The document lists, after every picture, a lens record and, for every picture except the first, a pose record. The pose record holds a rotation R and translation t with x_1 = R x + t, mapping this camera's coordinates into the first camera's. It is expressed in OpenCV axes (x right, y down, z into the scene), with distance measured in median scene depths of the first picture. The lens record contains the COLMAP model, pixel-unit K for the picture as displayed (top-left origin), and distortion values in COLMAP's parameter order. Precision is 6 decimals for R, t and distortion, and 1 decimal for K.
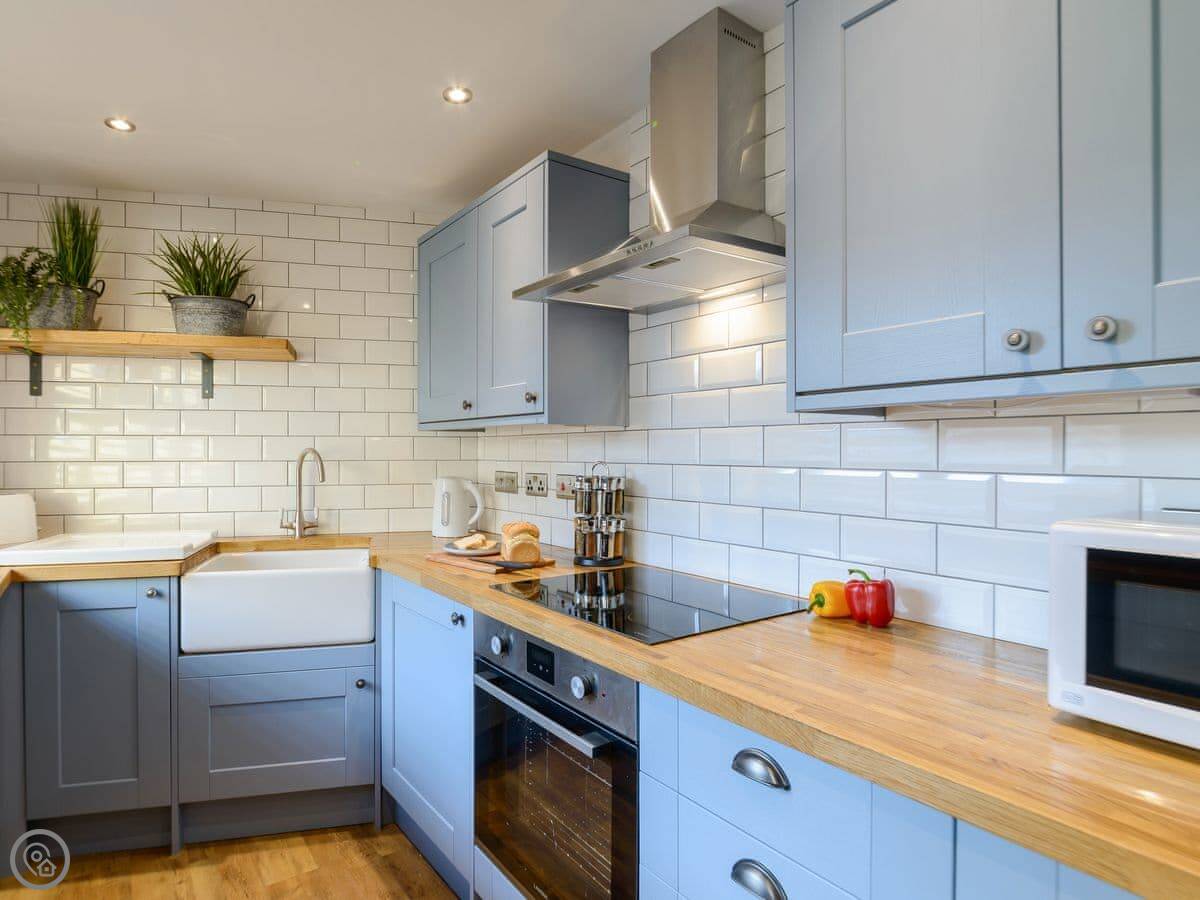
lens RADIAL K [[680.8, 0, 600.0], [0, 680.8, 450.0], [0, 0, 1]] dist [0.004637, -0.012351]
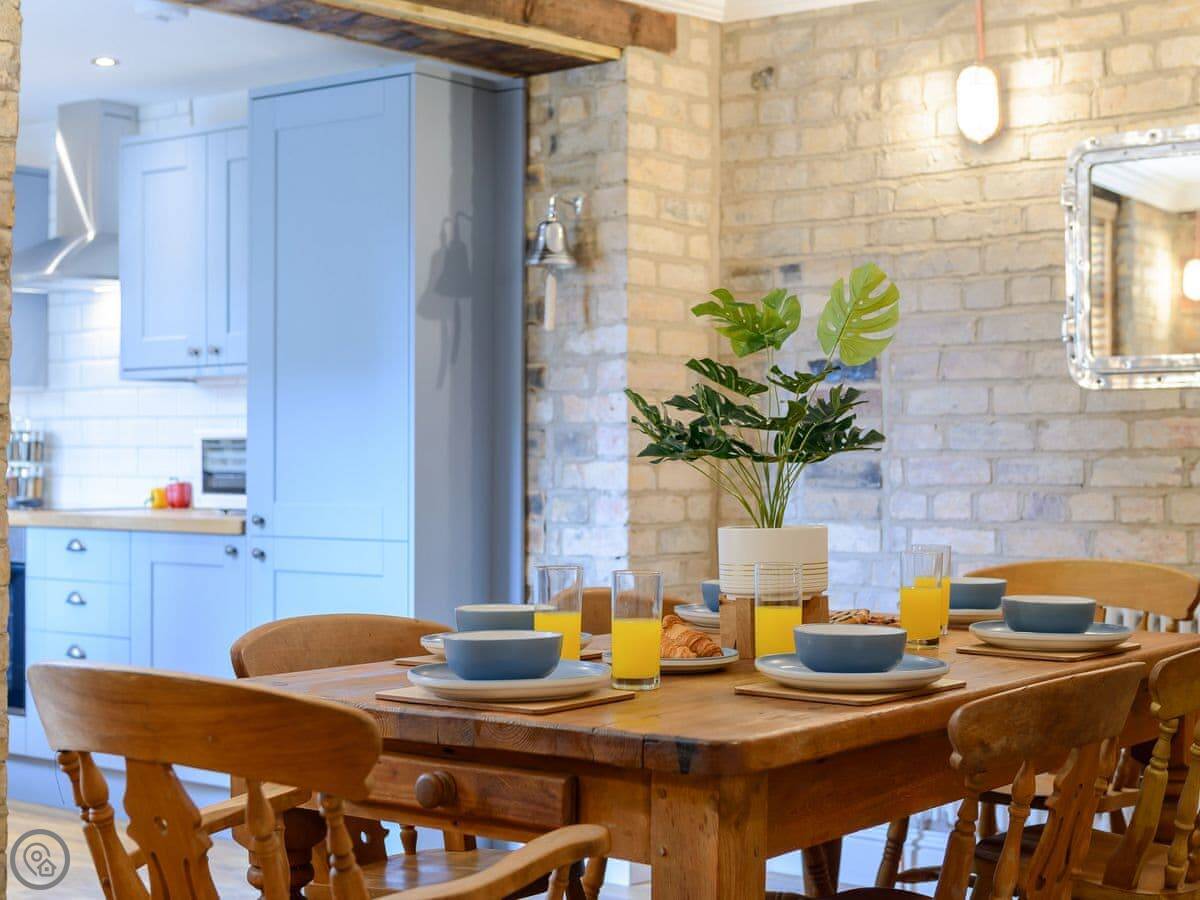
lens RADIAL K [[1851.3, 0, 600.0], [0, 1851.3, 450.0], [0, 0, 1]] dist [-0.030639, -0.011843]
pose [[0.968081, 0.004903, 0.250588, 0.161269], [-0.004845, 0.999988, -0.000846, 0.068976], [-0.250589, -0.000395, 0.968093, -2.217144]]
